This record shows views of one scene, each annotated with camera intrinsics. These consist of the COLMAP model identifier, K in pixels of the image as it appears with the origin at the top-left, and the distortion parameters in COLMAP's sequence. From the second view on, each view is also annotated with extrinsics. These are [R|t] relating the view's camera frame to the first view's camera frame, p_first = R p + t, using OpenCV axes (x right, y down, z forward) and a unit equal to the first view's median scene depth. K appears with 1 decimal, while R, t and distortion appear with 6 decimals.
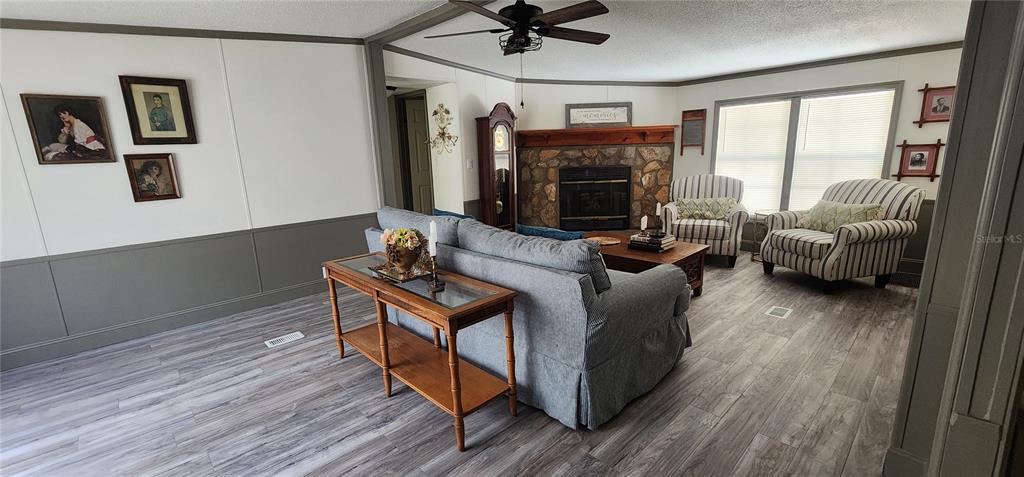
lens RADIAL K [[426.7, 0, 514.0], [0, 426.7, 244.5], [0, 0, 1]] dist [-0.000335, 0.000866]
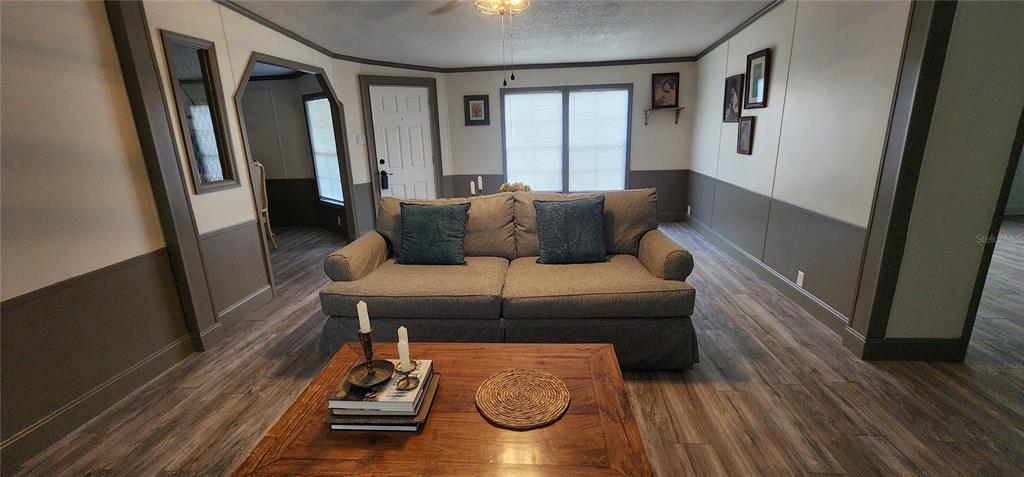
lens RADIAL K [[426.7, 0, 506.3], [0, 426.7, 240.5], [0, 0, 1]] dist [-0.000335, 0.000866]
pose [[-0.754813, 0.229248, -0.614576, 0.314471], [-0.083999, 0.895441, 0.437183, -0.220672], [0.650540, 0.381615, -0.656634, 0.884172]]
